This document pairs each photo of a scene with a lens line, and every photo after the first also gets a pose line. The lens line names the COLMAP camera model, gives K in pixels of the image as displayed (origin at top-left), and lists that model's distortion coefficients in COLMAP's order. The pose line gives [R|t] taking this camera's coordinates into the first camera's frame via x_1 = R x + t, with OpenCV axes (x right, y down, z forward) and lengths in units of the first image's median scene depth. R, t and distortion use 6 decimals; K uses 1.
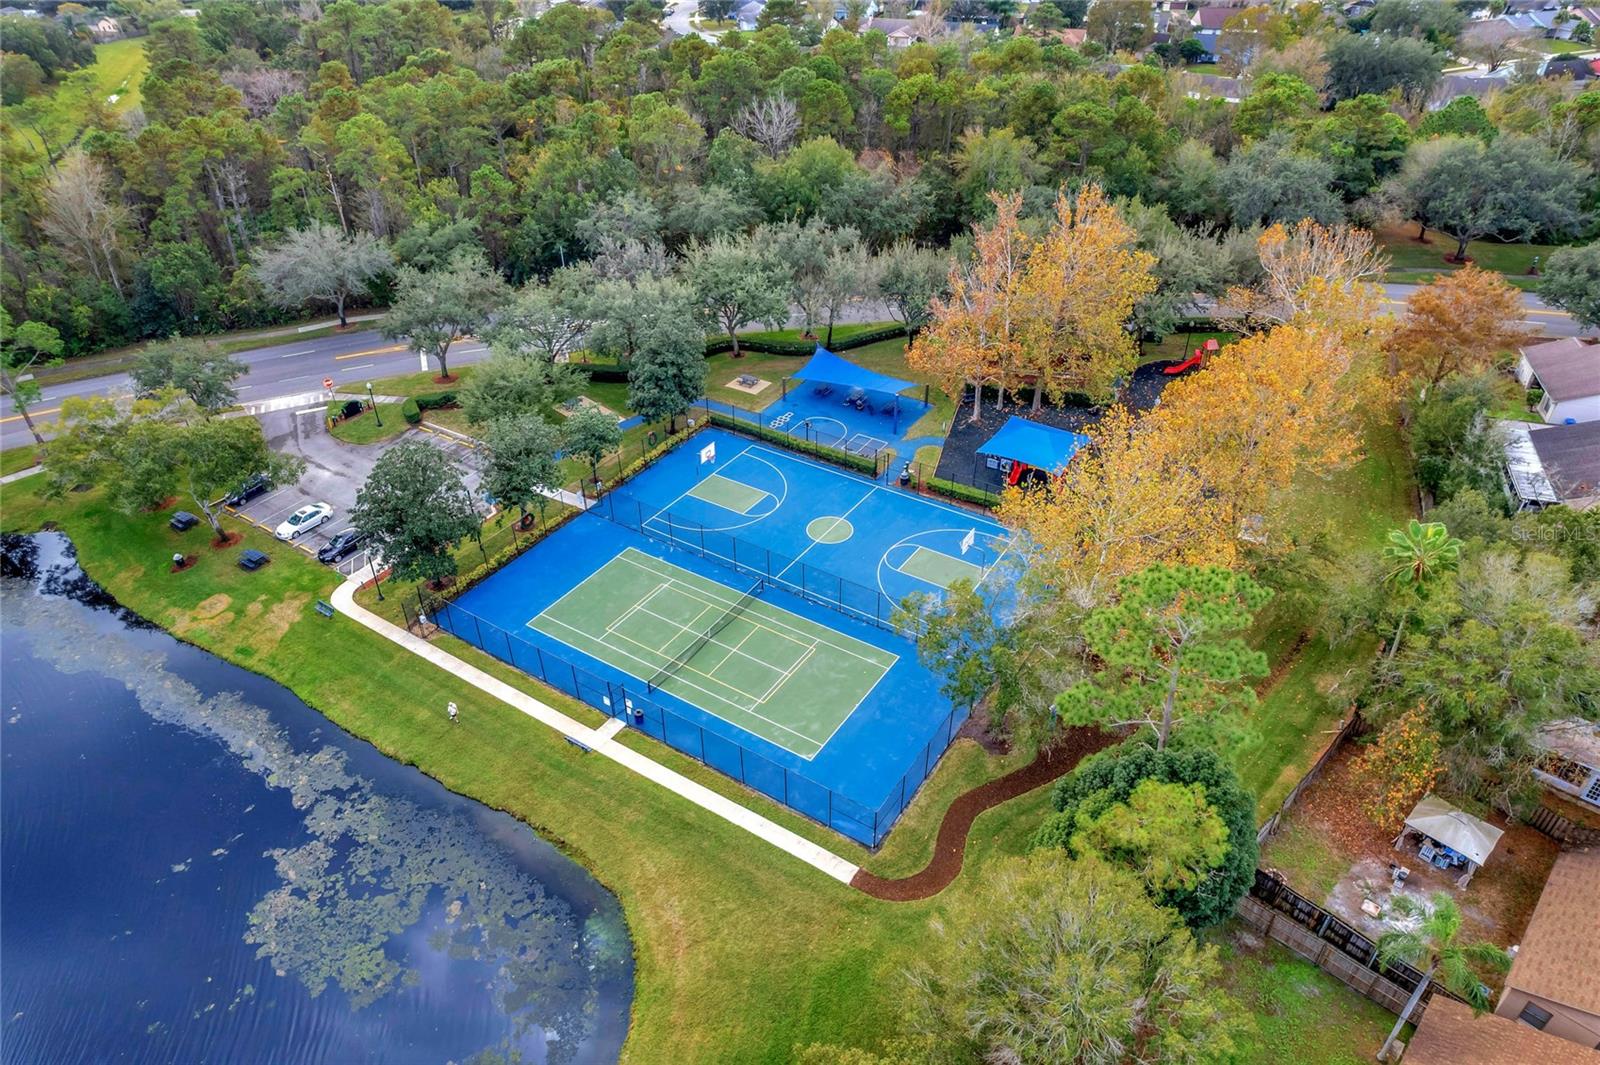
lens RADIAL K [[1022.1, 0, 816.4], [0, 1022.1, 551.7], [0, 0, 1]] dist [-0.089576, 0.085250]
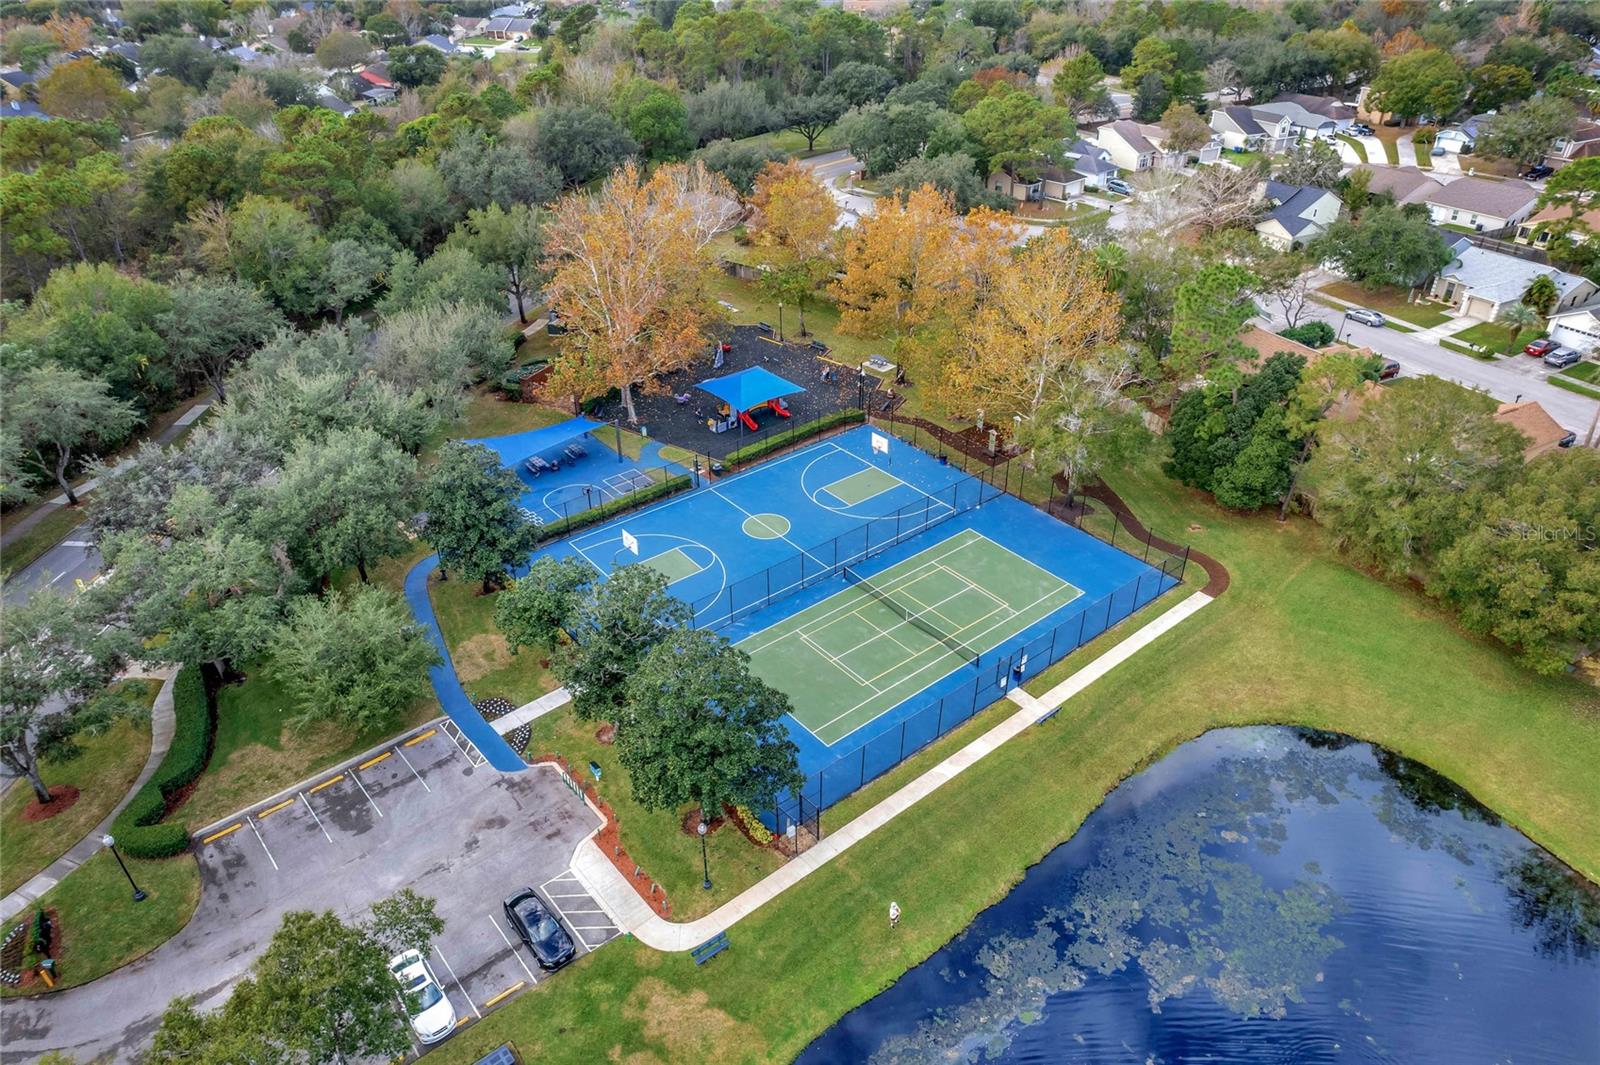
lens RADIAL K [[1022.1, 0, 816.4], [0, 1022.1, 551.7], [0, 0, 1]] dist [-0.089576, 0.085250]
pose [[0.301073, -0.520253, 0.799182, -0.919833], [0.557102, 0.776138, 0.295376, -0.317338], [-0.773946, 0.356296, 0.523508, 0.558375]]
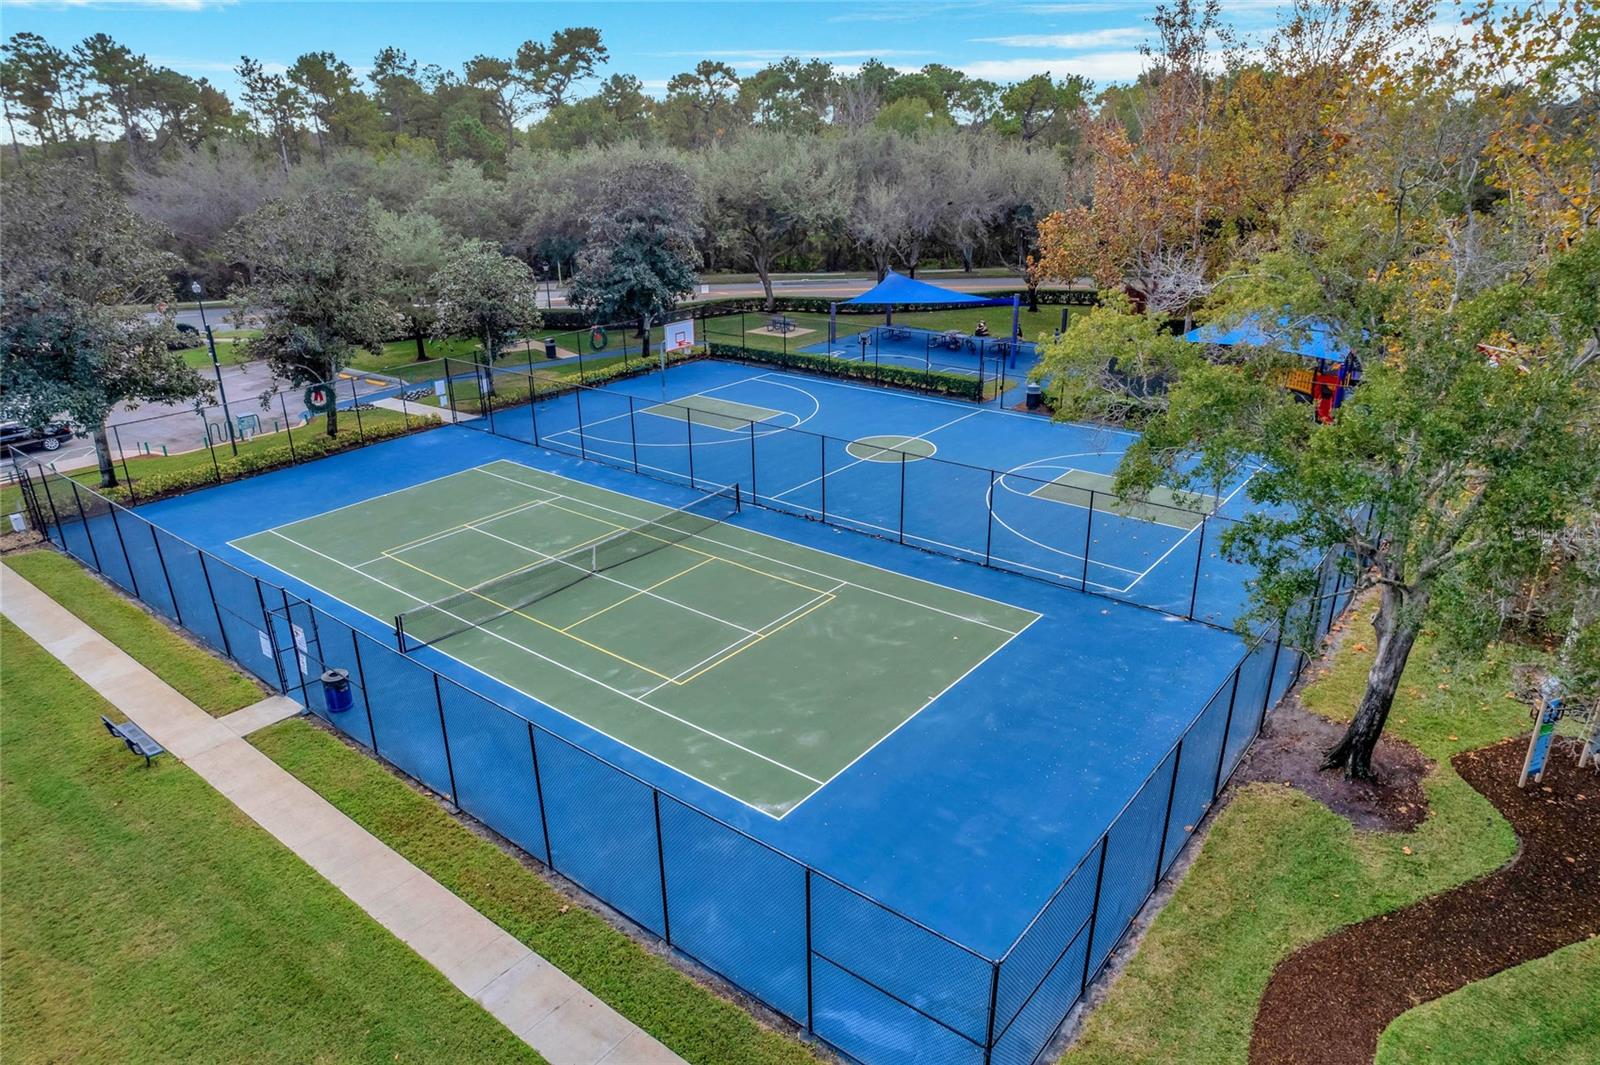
lens RADIAL K [[1022.1, 0, 816.4], [0, 1022.1, 551.7], [0, 0, 1]] dist [-0.089576, 0.085250]
pose [[0.995210, 0.028815, -0.093415, 0.030253], [-0.049695, 0.972016, -0.229598, 0.179202], [0.084185, 0.233140, 0.968792, 0.616071]]
